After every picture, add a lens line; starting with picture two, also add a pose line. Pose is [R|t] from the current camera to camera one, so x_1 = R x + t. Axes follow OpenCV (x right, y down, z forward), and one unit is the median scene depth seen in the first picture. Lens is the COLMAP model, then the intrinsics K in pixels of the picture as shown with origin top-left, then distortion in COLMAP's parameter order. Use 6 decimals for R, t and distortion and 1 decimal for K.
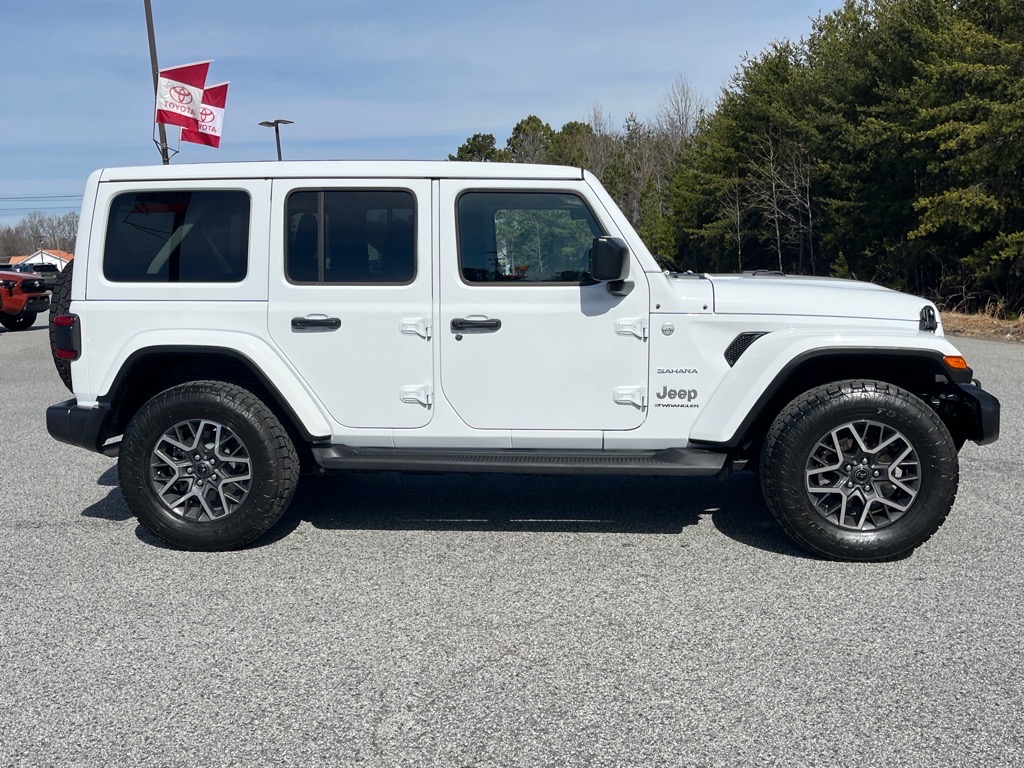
lens RADIAL K [[1002.5, 0, 509.6], [0, 1002.5, 374.9], [0, 0, 1]] dist [0.012412, 0.000000]
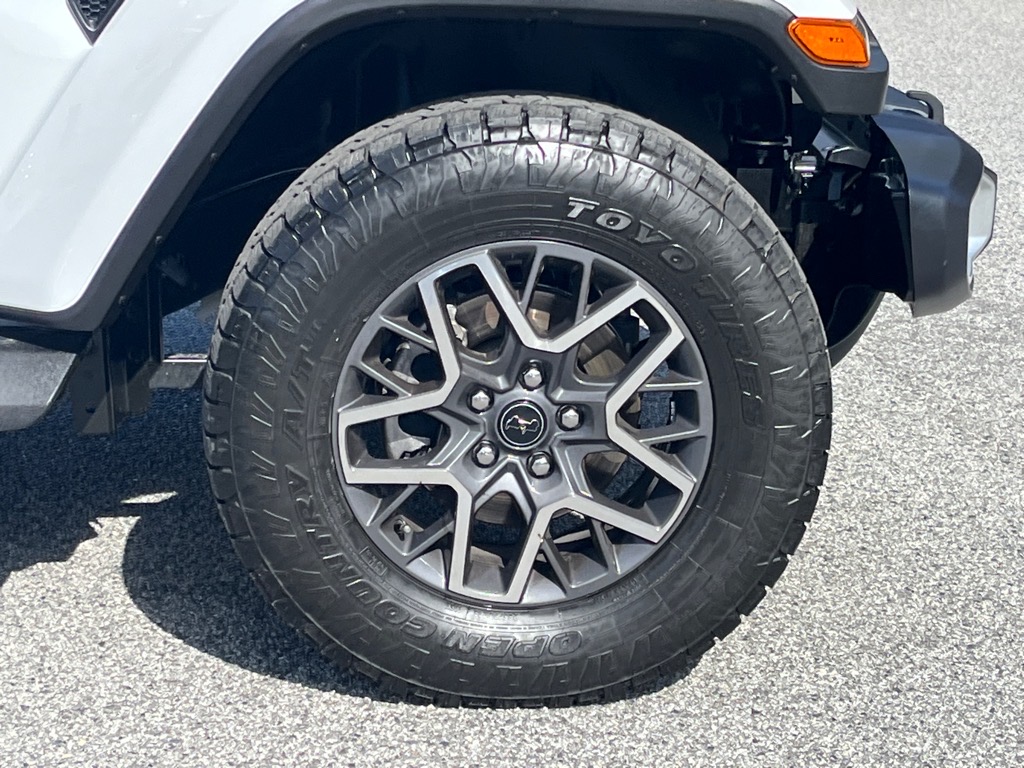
lens RADIAL K [[2283.6, 0, 511.9], [0, 2283.6, 385.8], [0, 0, 1]] dist [0.138866, 0.000000]
pose [[0.984380, -0.014020, 0.175497, 0.230046], [-0.012485, 0.988755, 0.149020, -0.011482], [-0.175613, -0.148883, 0.973136, 0.347910]]
